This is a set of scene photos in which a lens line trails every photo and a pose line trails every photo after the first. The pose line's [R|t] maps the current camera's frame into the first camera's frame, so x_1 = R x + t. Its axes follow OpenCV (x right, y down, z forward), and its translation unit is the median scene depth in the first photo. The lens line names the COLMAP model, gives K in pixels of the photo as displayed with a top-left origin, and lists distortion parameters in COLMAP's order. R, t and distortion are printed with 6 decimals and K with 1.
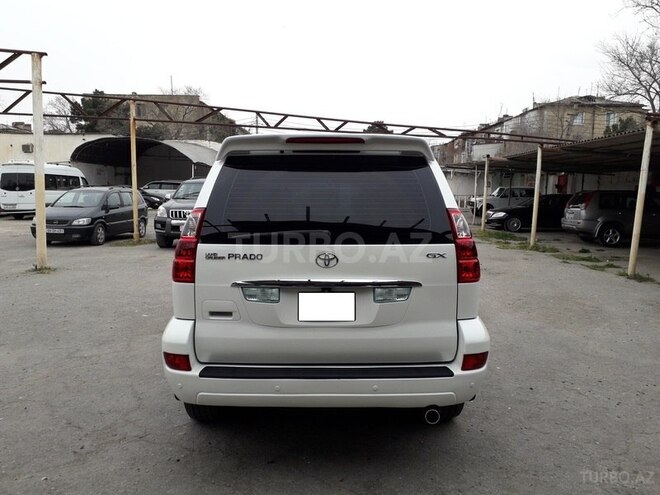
lens RADIAL K [[516.1, 0, 330.4], [0, 516.1, 248.3], [0, 0, 1]] dist [-0.008738, 0.005210]
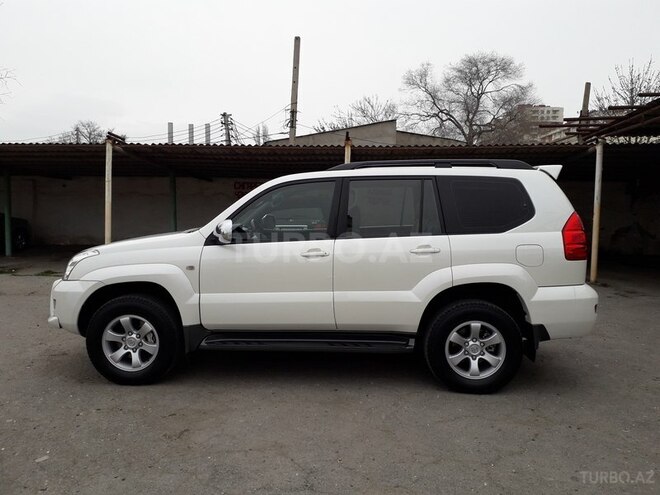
lens RADIAL K [[516.1, 0, 331.3], [0, 516.1, 249.7], [0, 0, 1]] dist [-0.008738, 0.005210]
pose [[0.097832, -0.097004, 0.990464, -1.170983], [0.119667, 0.989164, 0.085056, -0.103207], [-0.987982, 0.110205, 0.108380, 0.994055]]
